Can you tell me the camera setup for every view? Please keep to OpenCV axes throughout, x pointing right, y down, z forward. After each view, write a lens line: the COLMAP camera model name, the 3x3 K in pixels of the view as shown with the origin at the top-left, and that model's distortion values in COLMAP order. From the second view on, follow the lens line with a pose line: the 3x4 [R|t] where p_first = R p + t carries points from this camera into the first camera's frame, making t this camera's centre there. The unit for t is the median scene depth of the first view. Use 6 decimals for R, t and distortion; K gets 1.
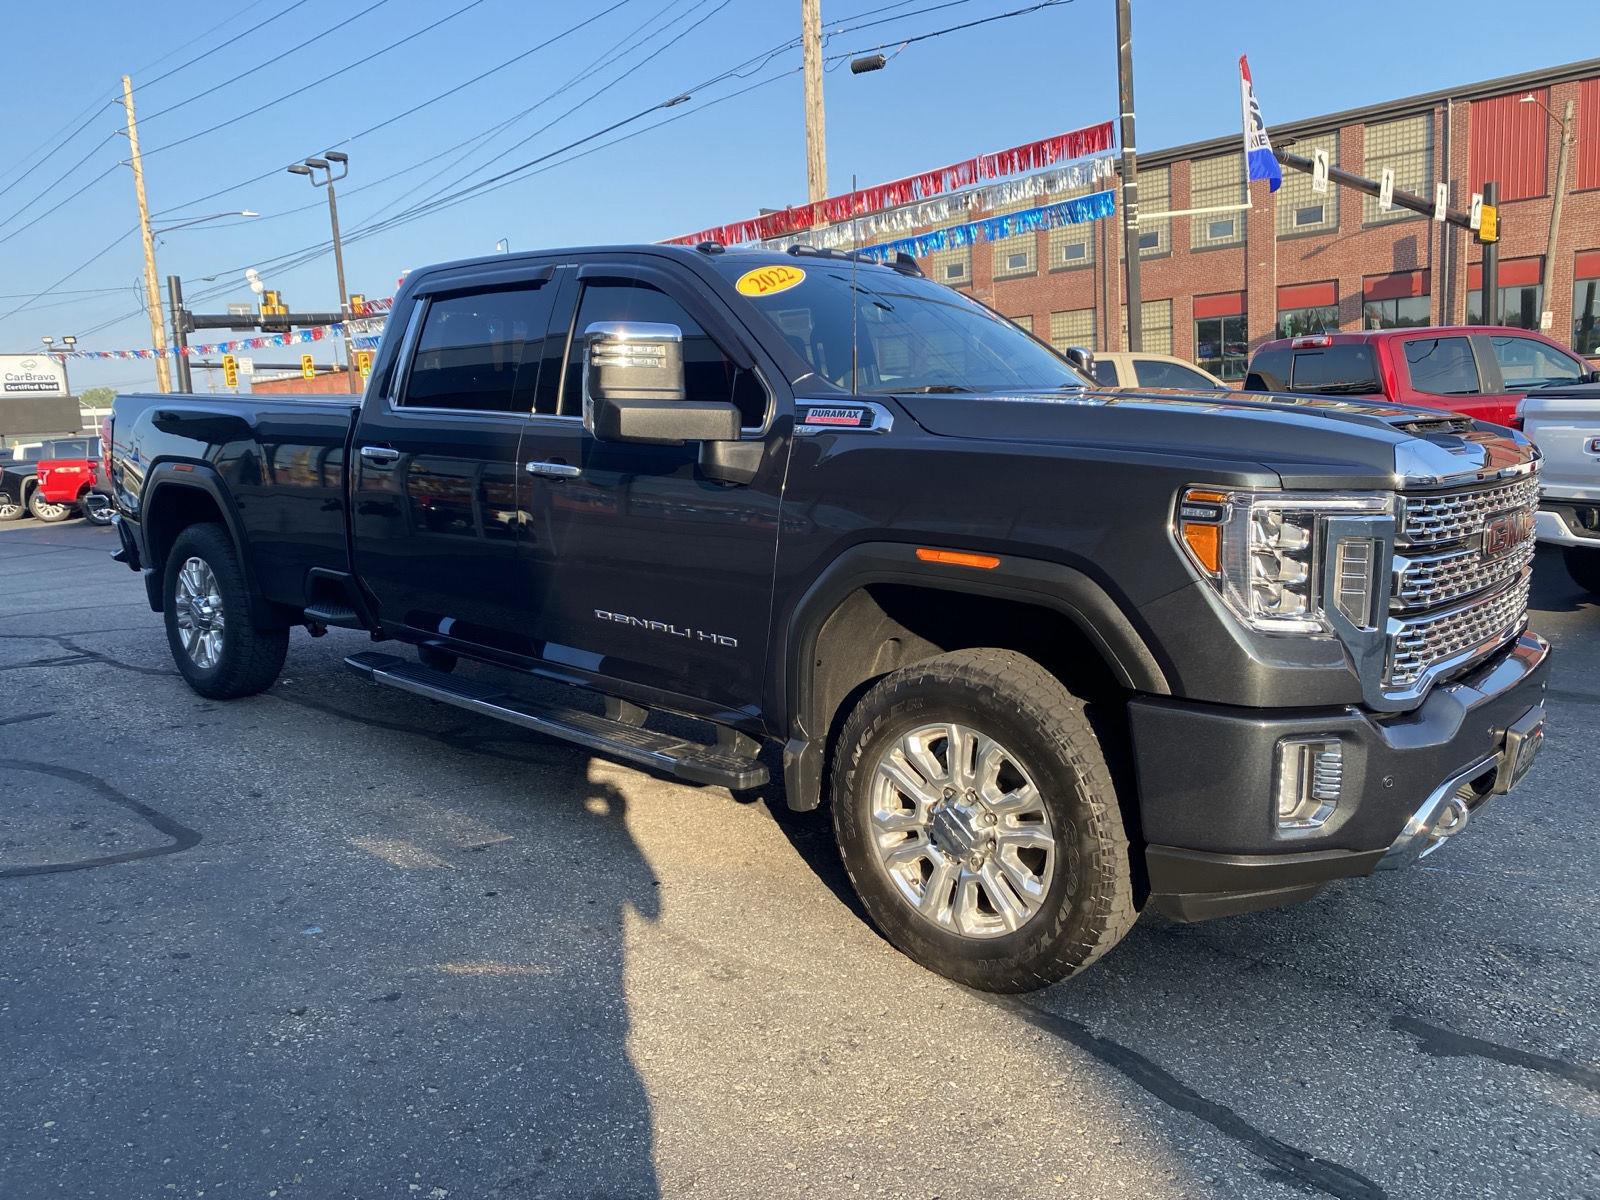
lens RADIAL K [[1210.9, 0, 808.1], [0, 1210.9, 573.0], [0, 0, 1]] dist [0.018851, -0.007556]
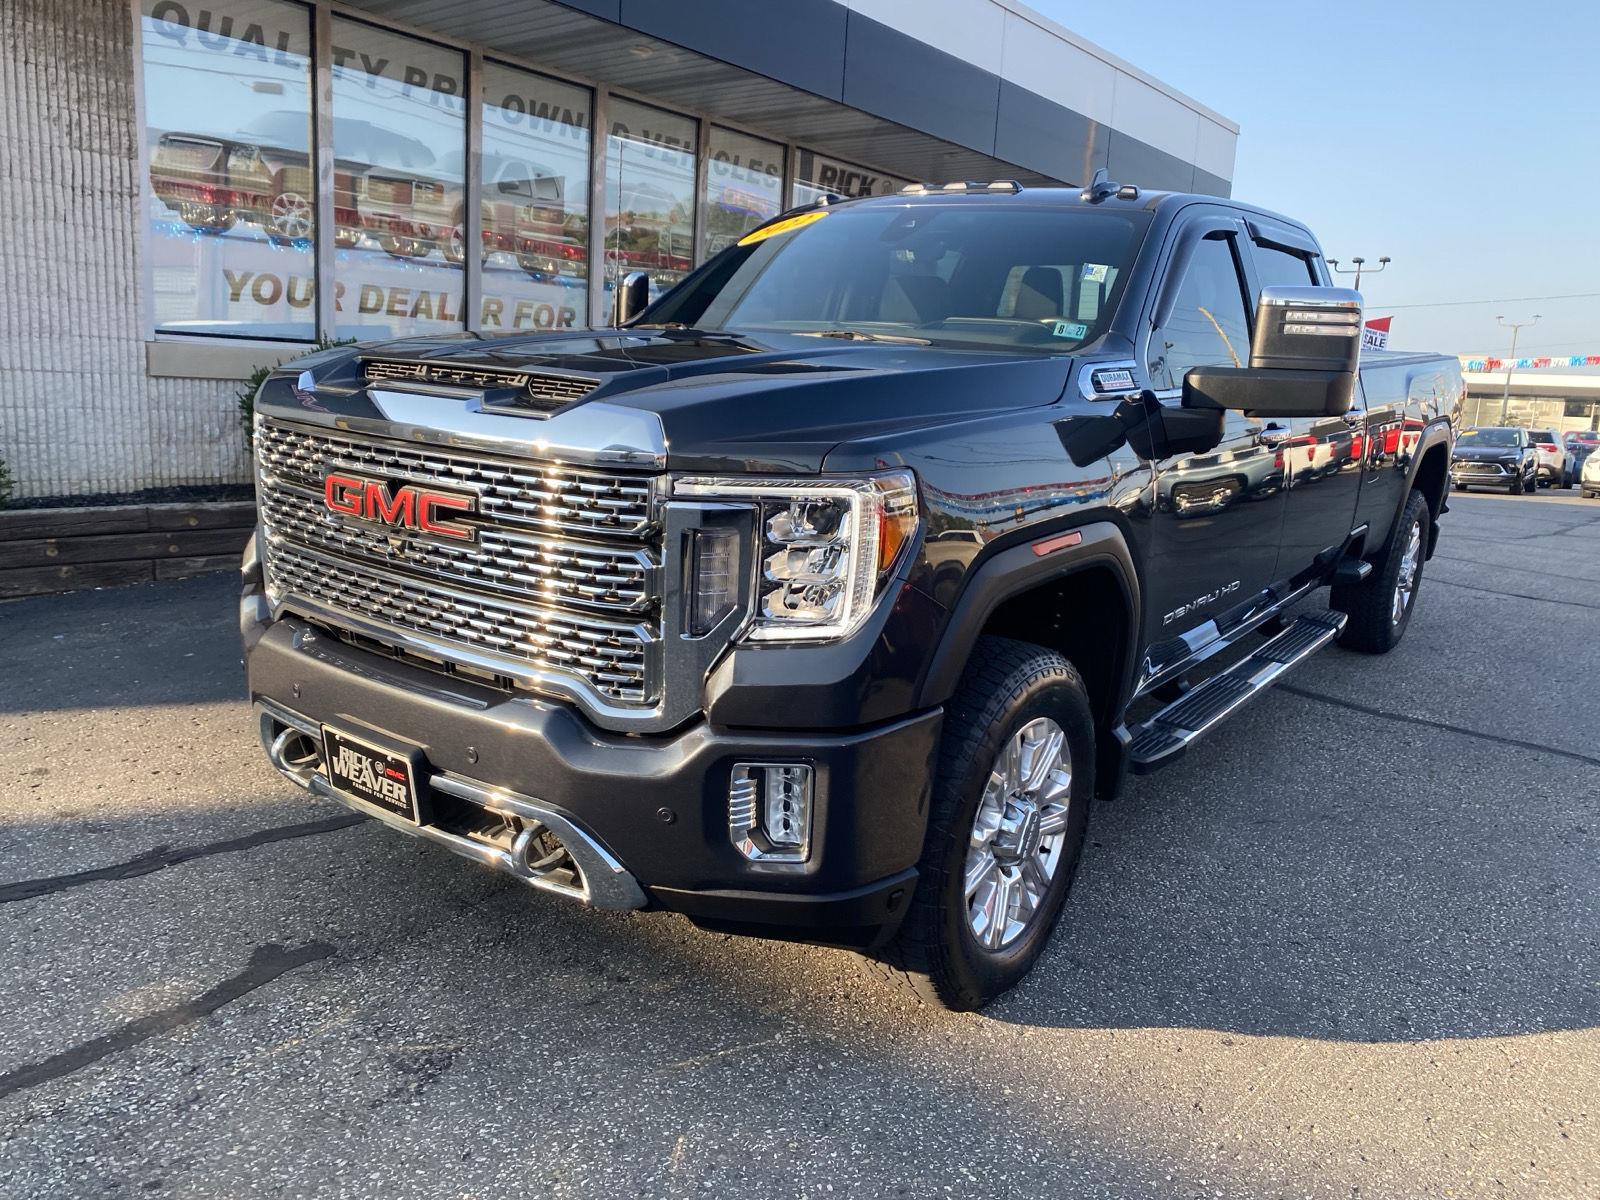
lens RADIAL K [[1225.4, 0, 797.7], [0, 1225.4, 587.3], [0, 0, 1]] dist [0.019470, -0.009549]
pose [[0.075906, 0.221753, -0.972144, 0.221052], [-0.186070, 0.960981, 0.204678, -0.031535], [0.979600, 0.165351, 0.114205, 0.185910]]
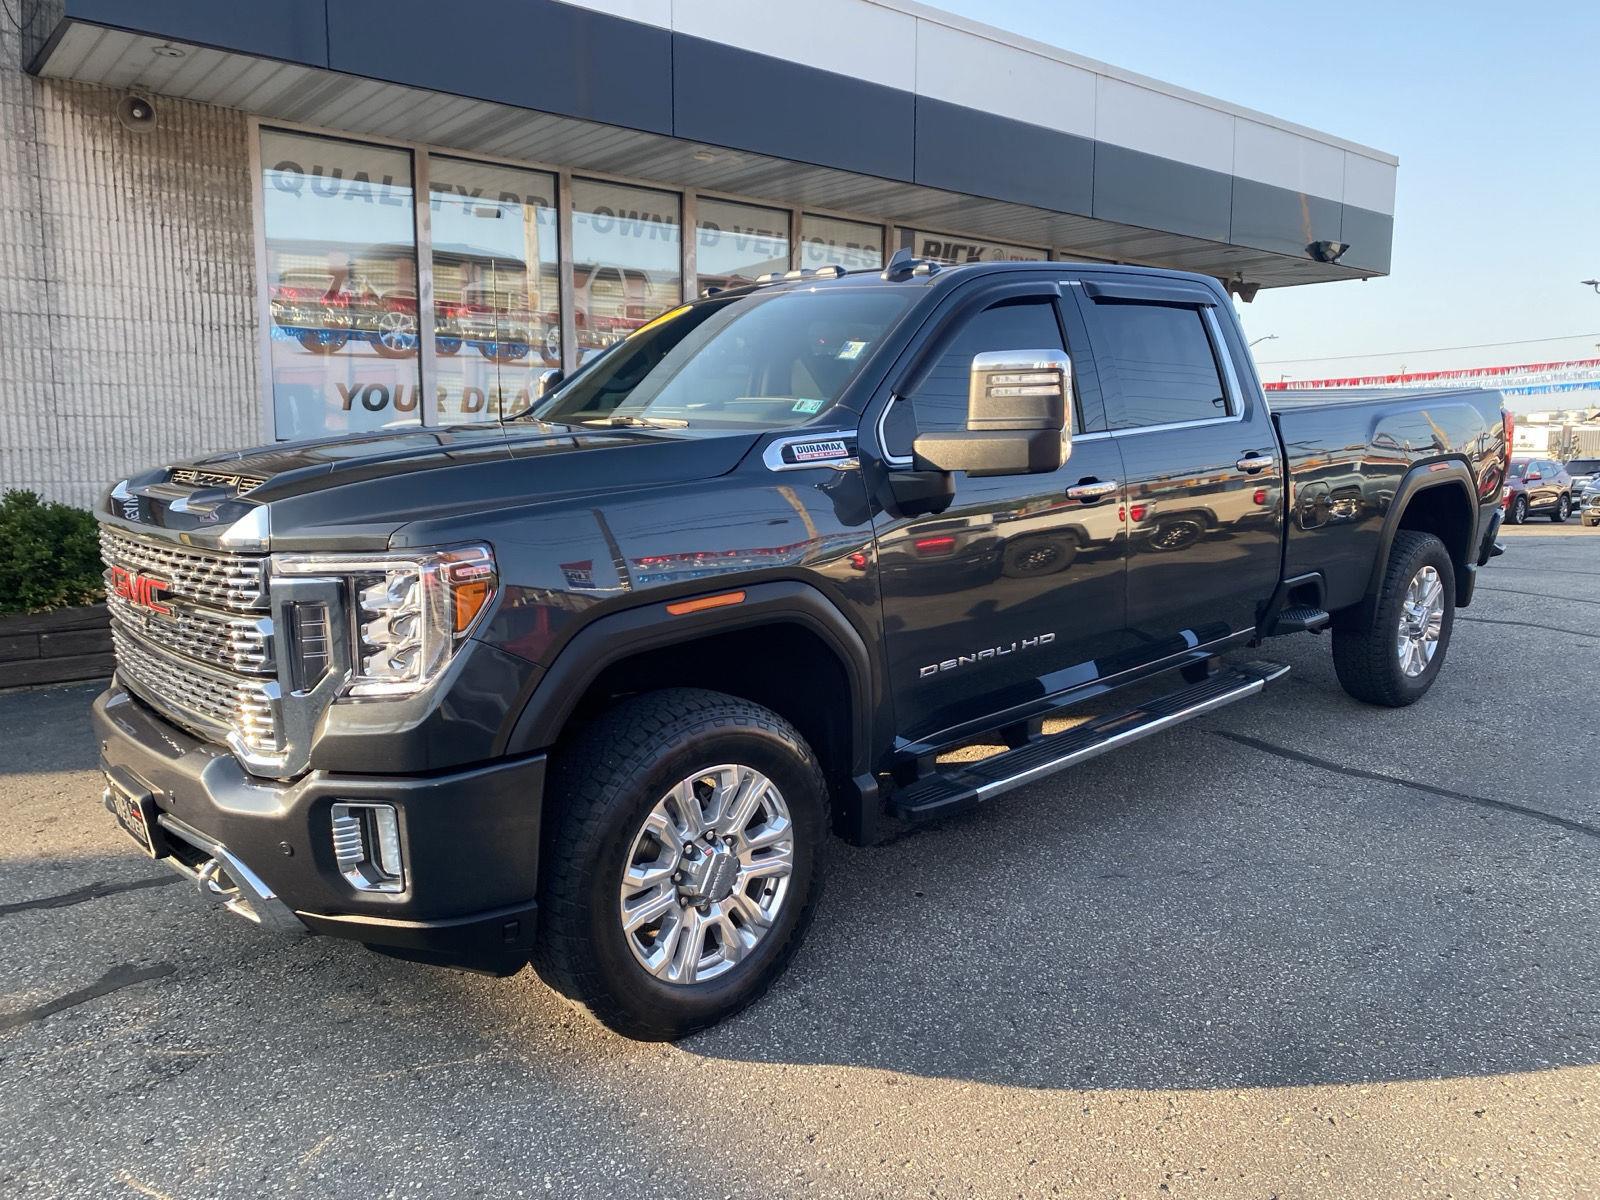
lens RADIAL K [[1223.3, 0, 800.3], [0, 1223.3, 574.2], [0, 0, 1]] dist [0.017889, -0.006143]
pose [[-0.115474, 0.159209, -0.980468, 0.233566], [-0.120257, 0.977570, 0.172902, -0.044432], [0.986004, 0.137874, -0.093738, 0.254401]]
